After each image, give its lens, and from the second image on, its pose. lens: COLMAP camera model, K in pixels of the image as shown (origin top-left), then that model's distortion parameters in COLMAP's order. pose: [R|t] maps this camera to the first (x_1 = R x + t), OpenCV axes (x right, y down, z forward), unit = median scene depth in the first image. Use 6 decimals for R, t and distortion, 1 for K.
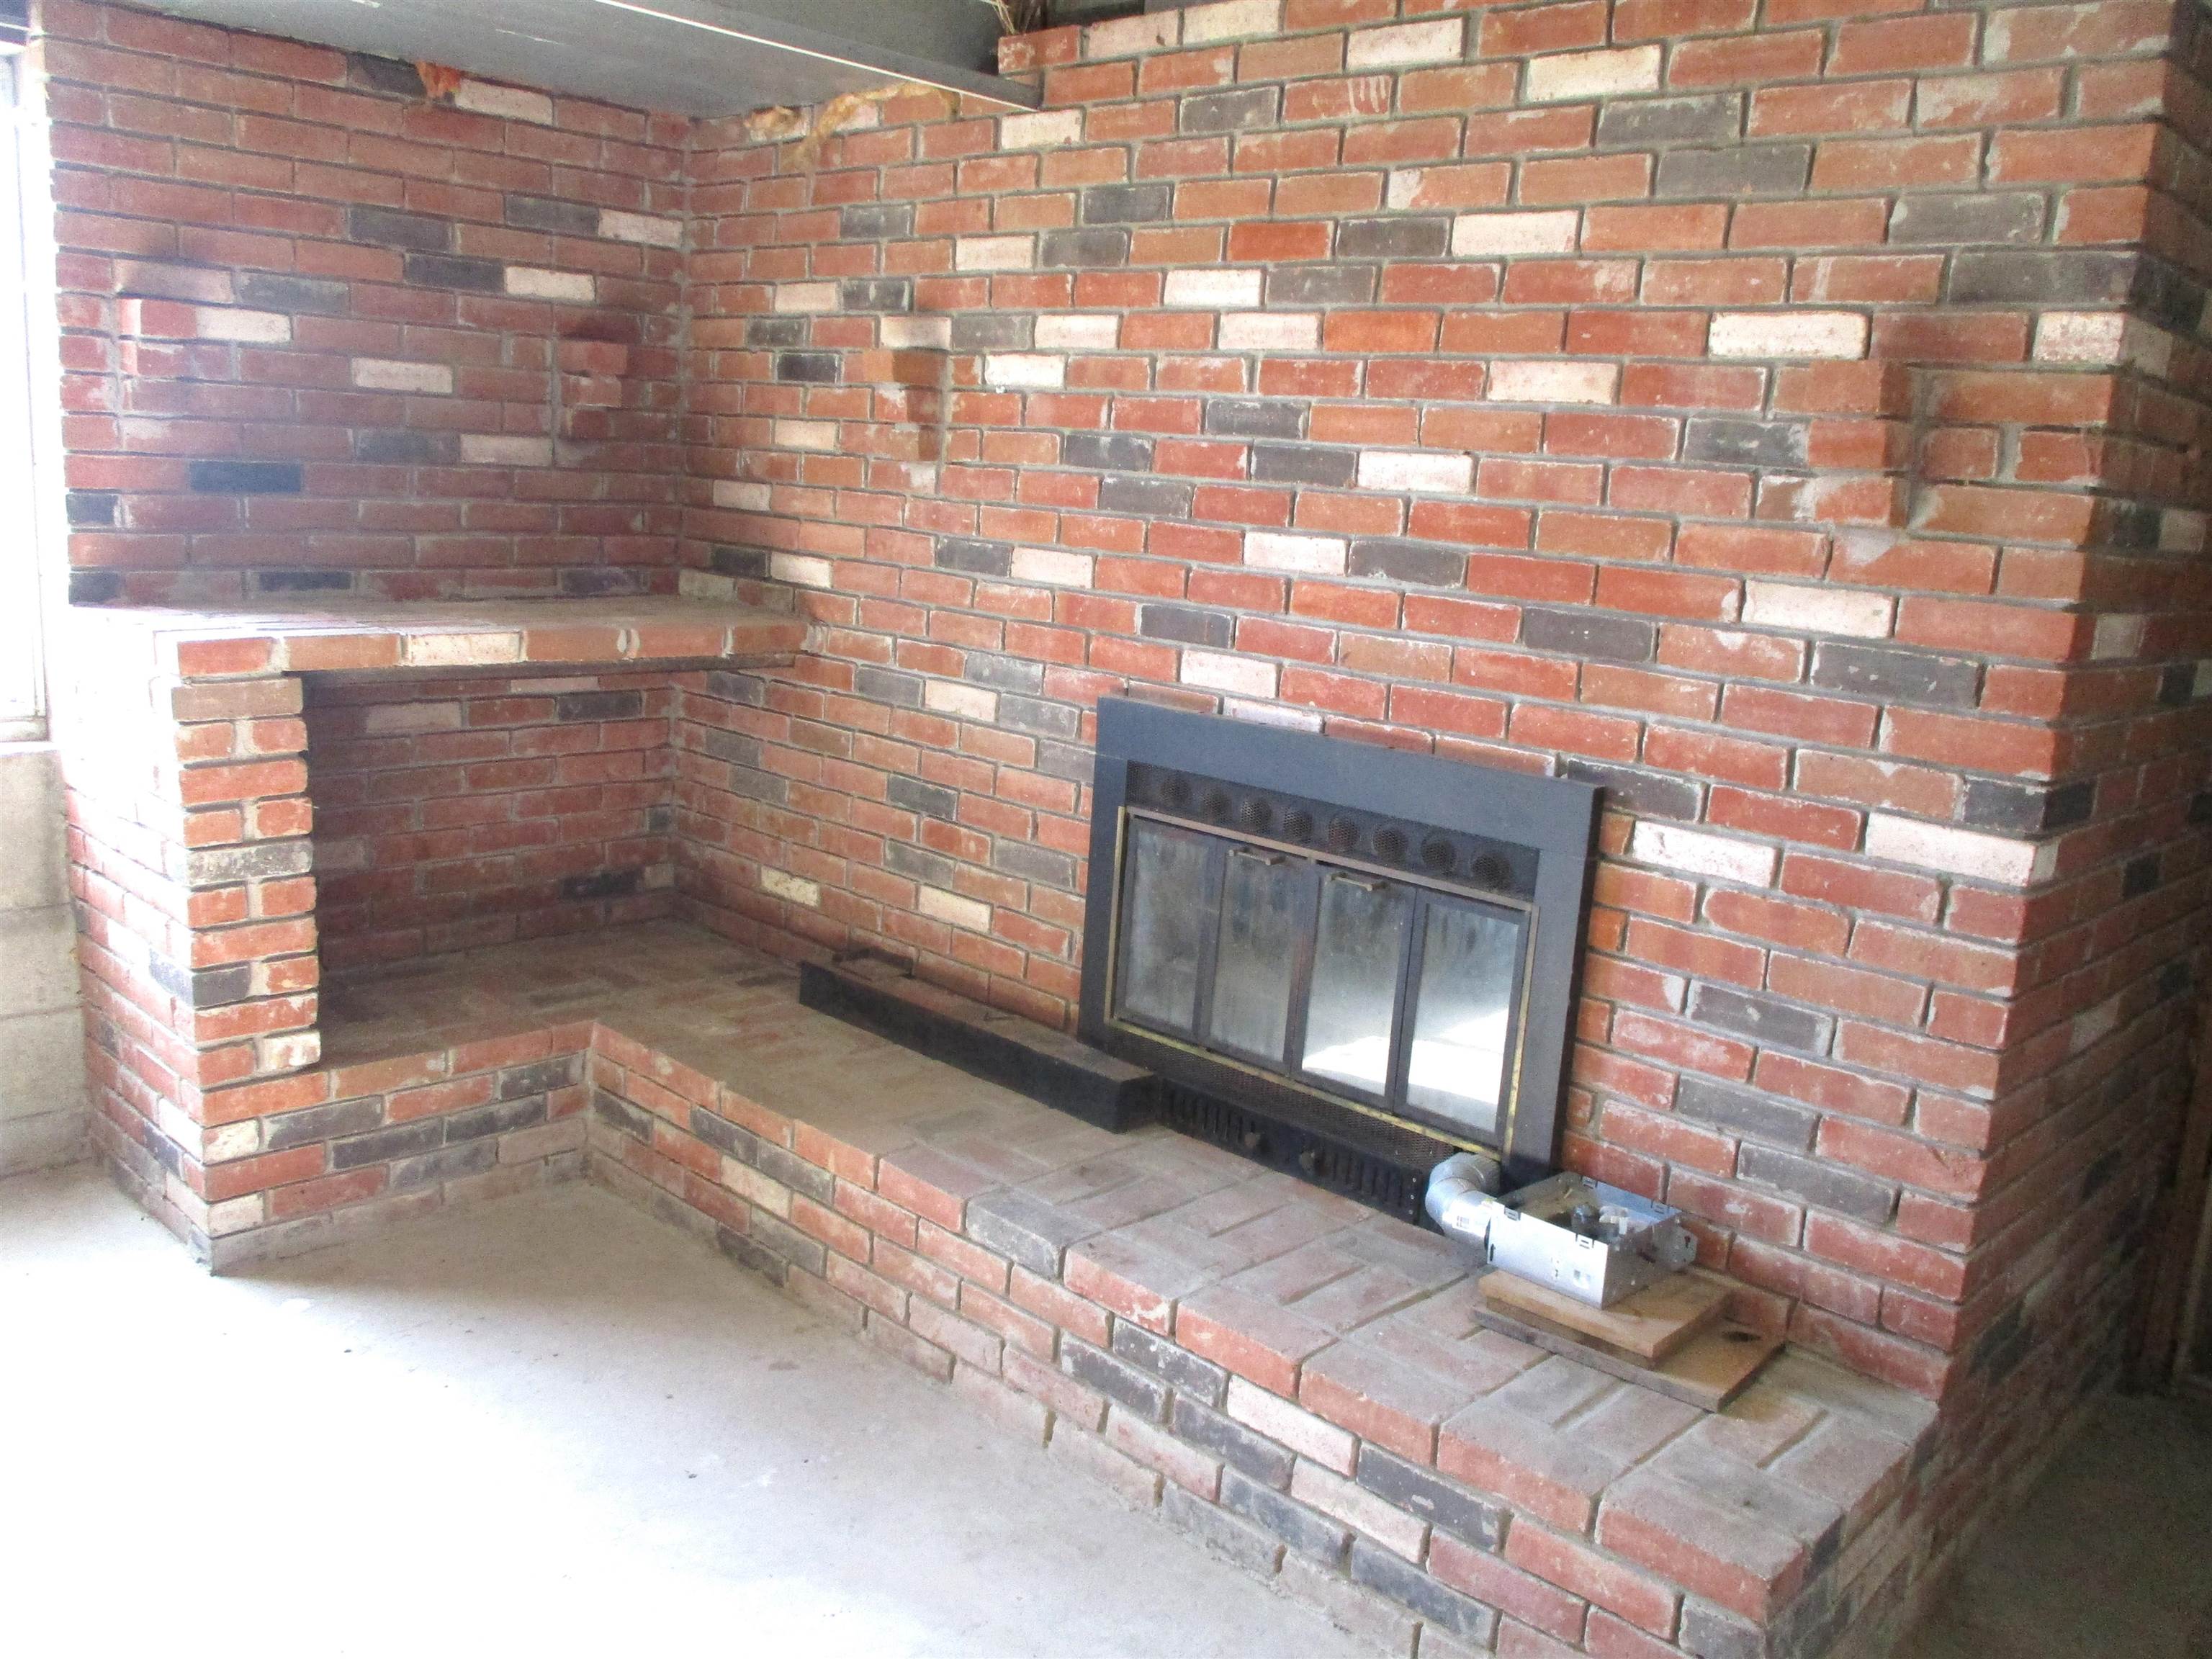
lens RADIAL K [[1813.1, 0, 1108.3], [0, 1813.1, 836.8], [0, 0, 1]] dist [-0.040943, 0.004105]
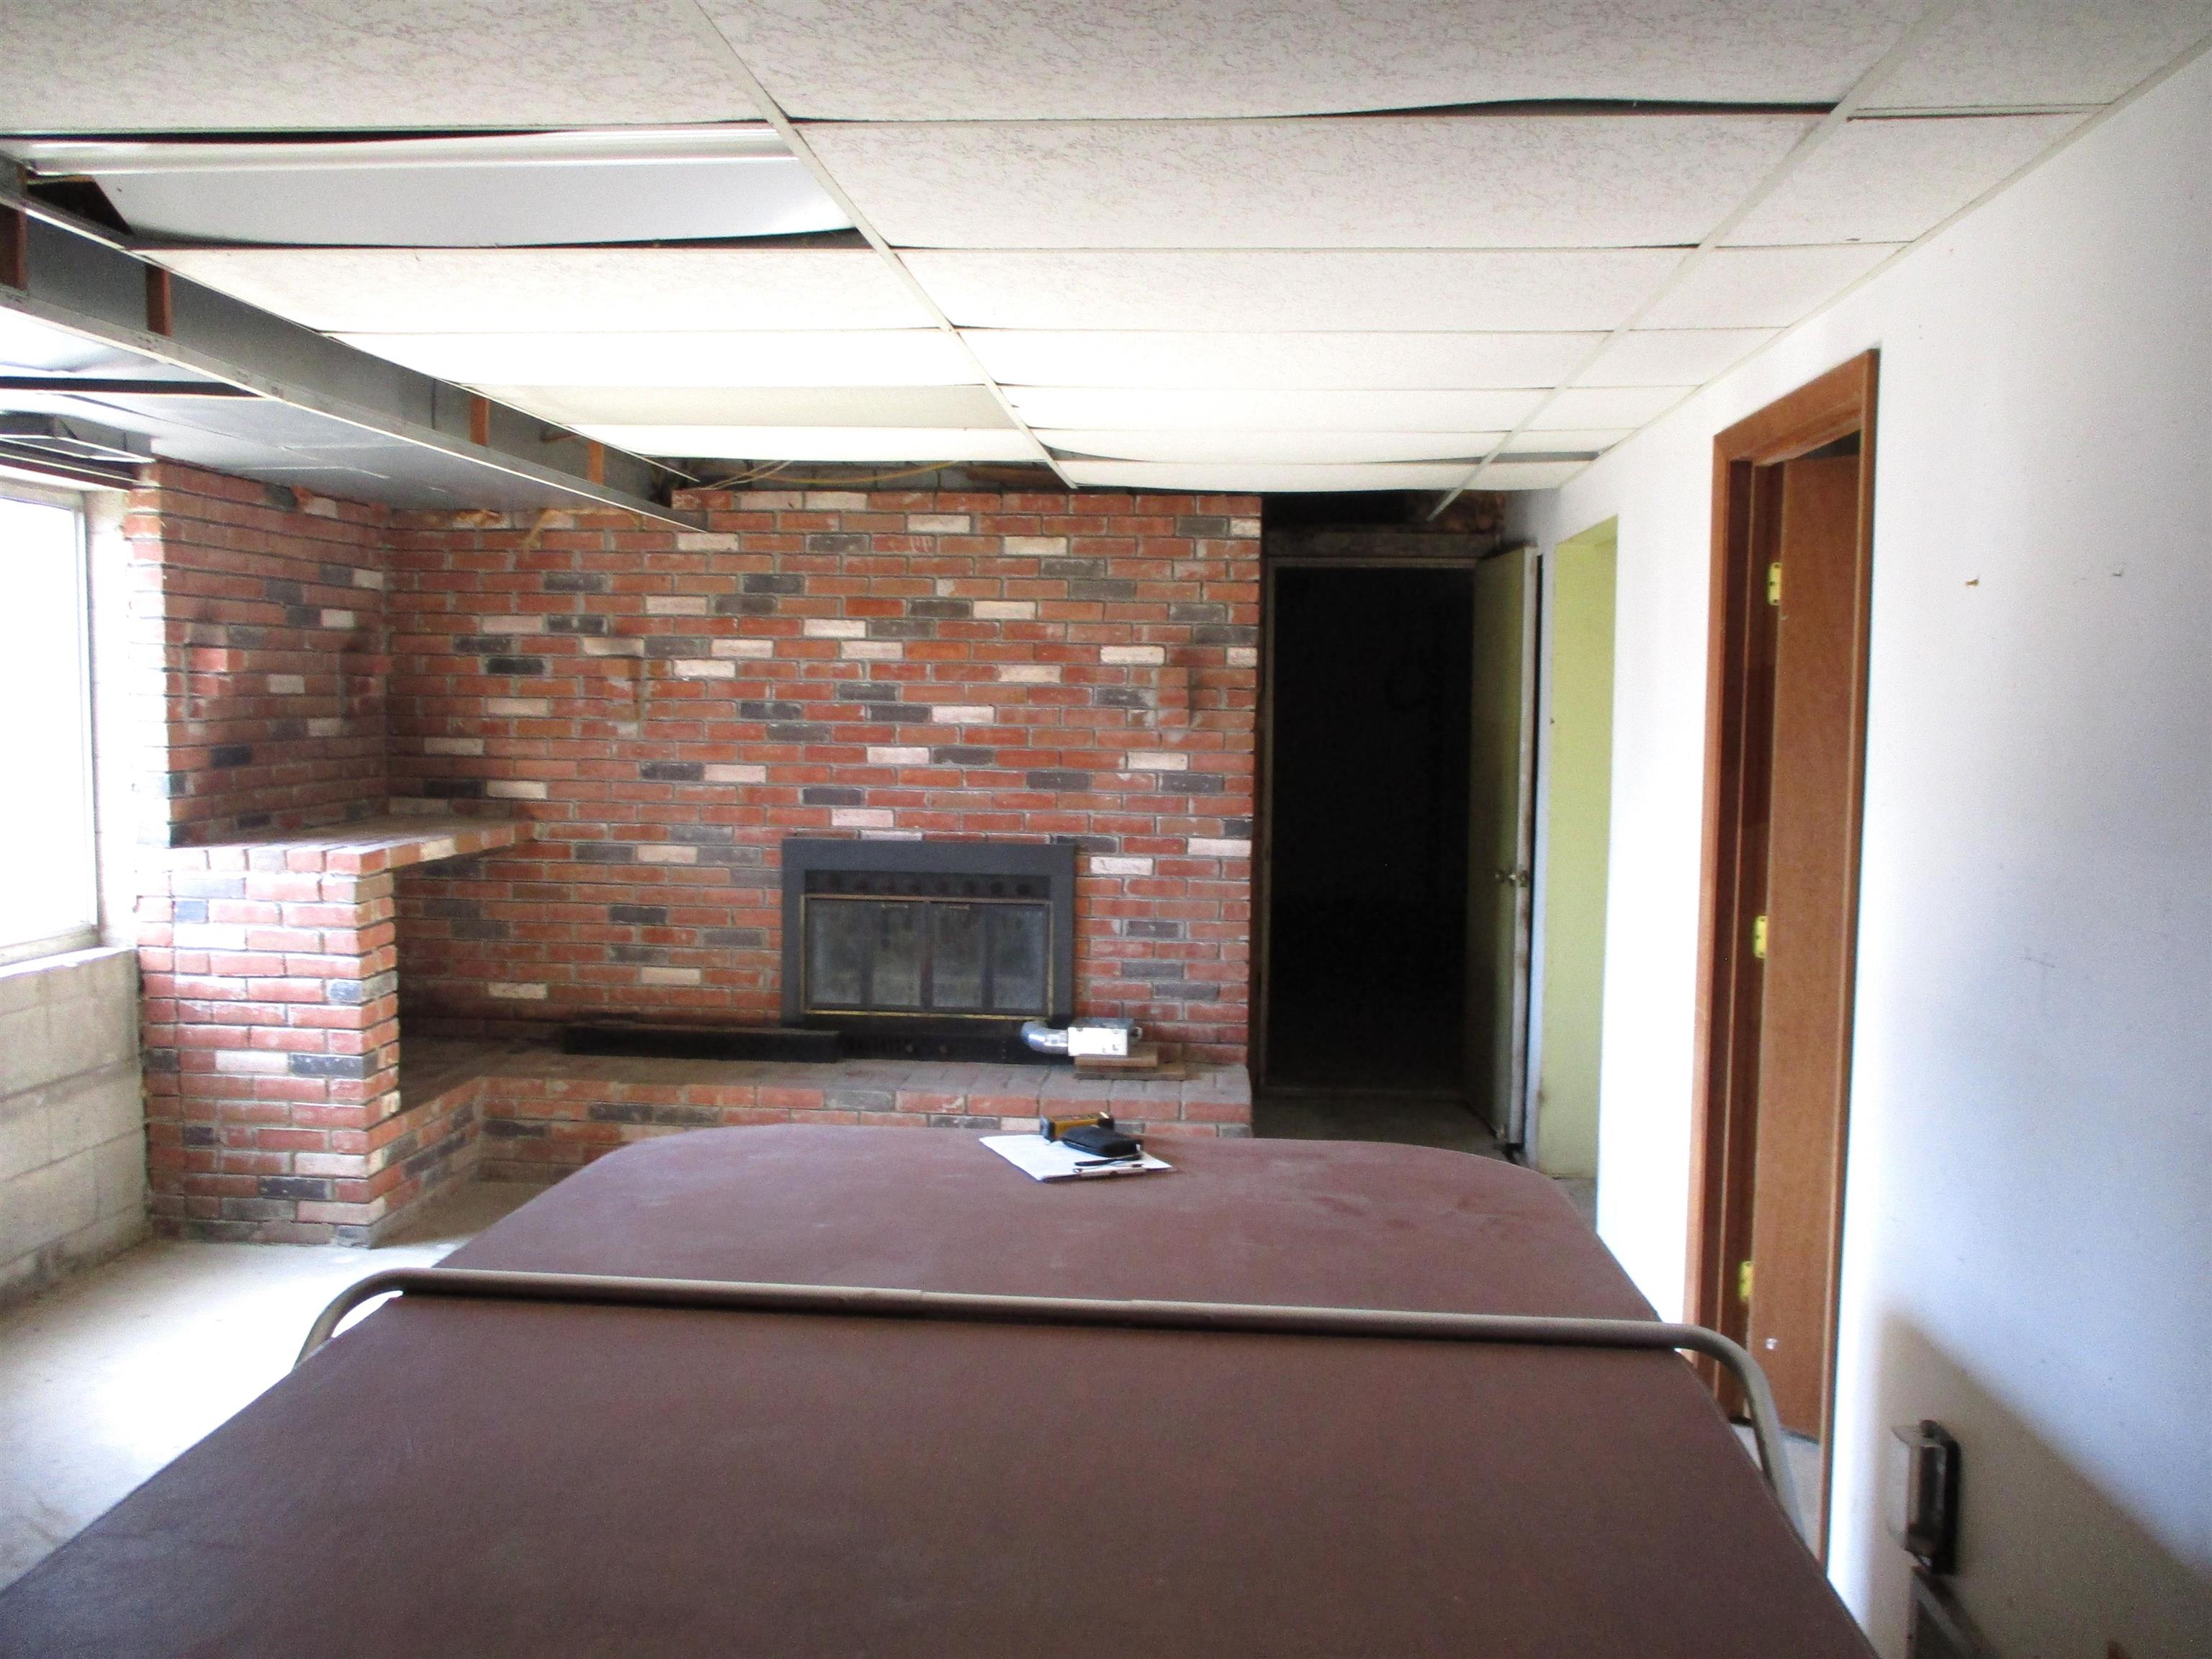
lens RADIAL K [[1813.1, 0, 1108.3], [0, 1813.1, 836.8], [0, 0, 1]] dist [-0.040943, 0.004105]
pose [[0.772312, -0.101328, 0.627110, -1.001233], [0.160398, 0.986314, -0.038169, 0.050859], [-0.614660, 0.130065, 0.777995, -0.728841]]
